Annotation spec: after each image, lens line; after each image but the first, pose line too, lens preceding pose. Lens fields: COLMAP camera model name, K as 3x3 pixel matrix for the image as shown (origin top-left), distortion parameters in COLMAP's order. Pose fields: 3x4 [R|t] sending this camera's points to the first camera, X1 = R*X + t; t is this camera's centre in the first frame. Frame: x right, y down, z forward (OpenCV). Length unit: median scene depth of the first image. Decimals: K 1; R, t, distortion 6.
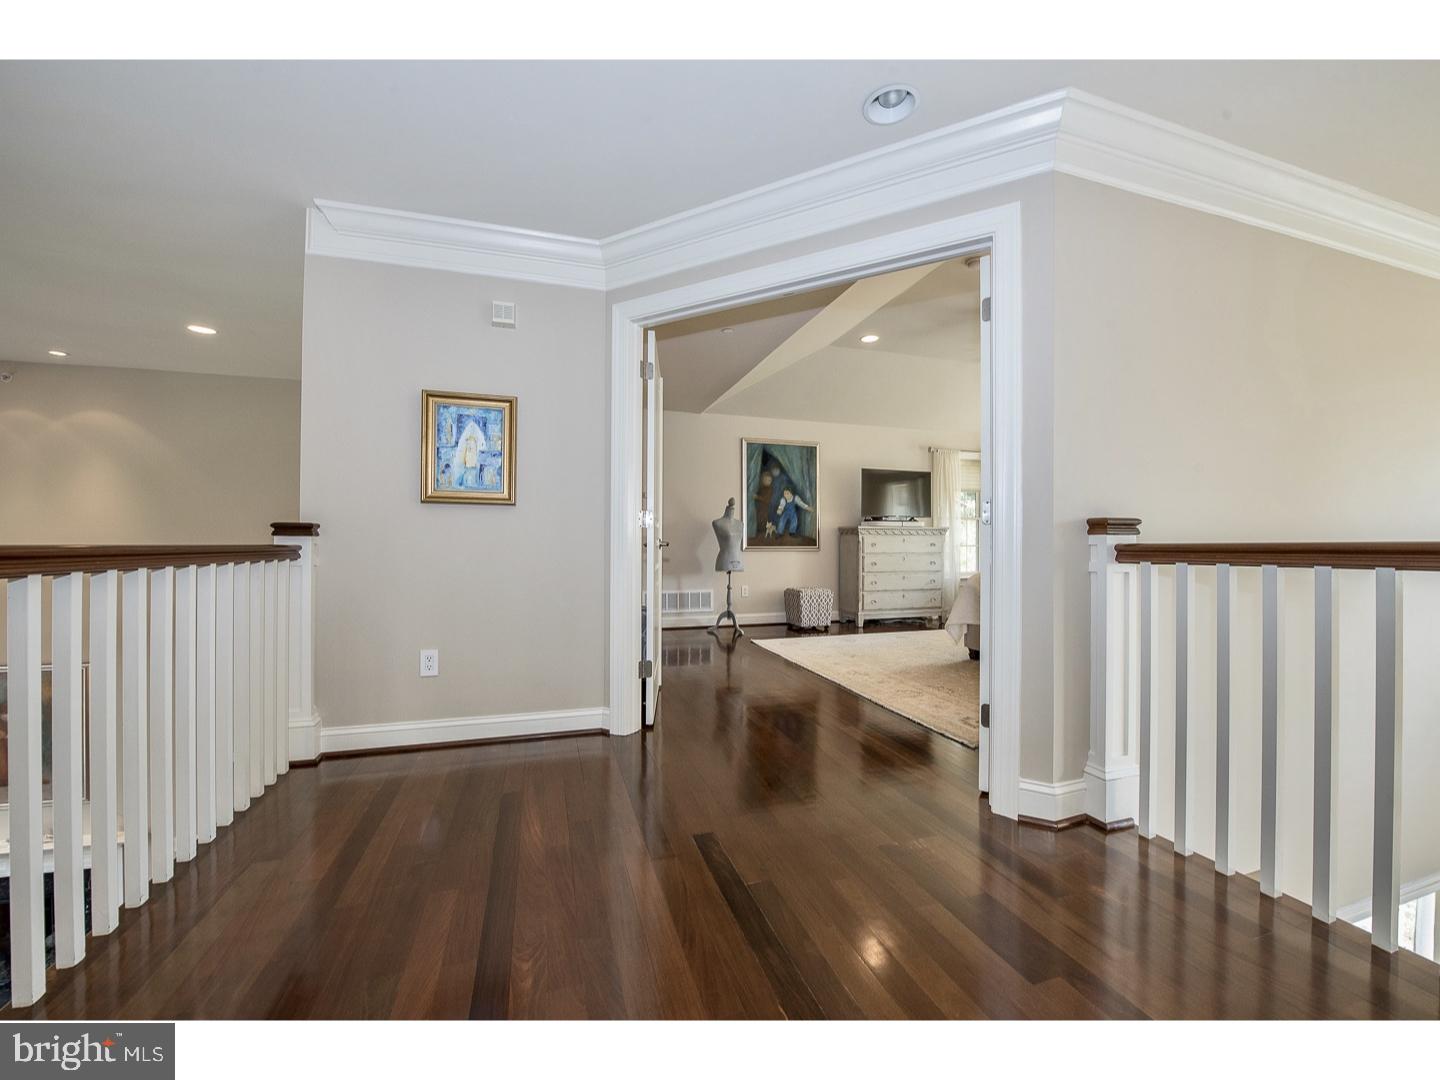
lens RADIAL K [[572.6, 0, 719.0], [0, 572.6, 541.7], [0, 0, 1]] dist [-0.017879, 0.000248]
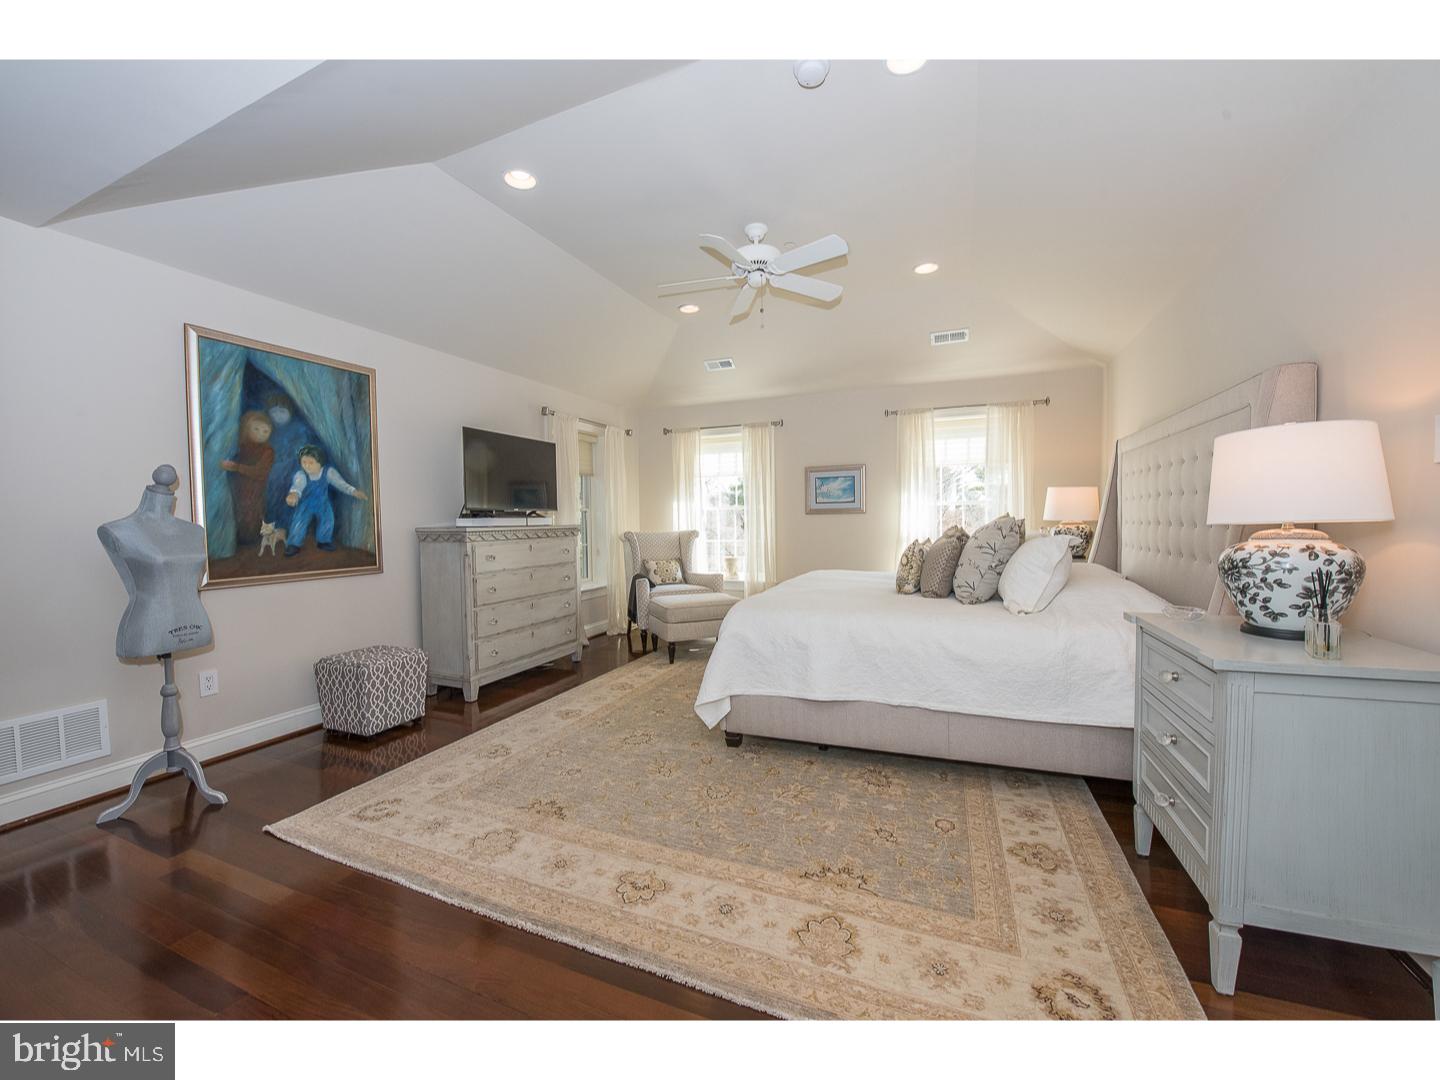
lens RADIAL K [[572.6, 0, 712.8], [0, 572.6, 540.8], [0, 0, 1]] dist [-0.017879, 0.000248]
pose [[0.648834, -0.043005, 0.759714, -0.026717], [0.014046, 0.998908, 0.044549, -0.034729], [-0.760801, -0.018234, 0.648730, 0.430460]]
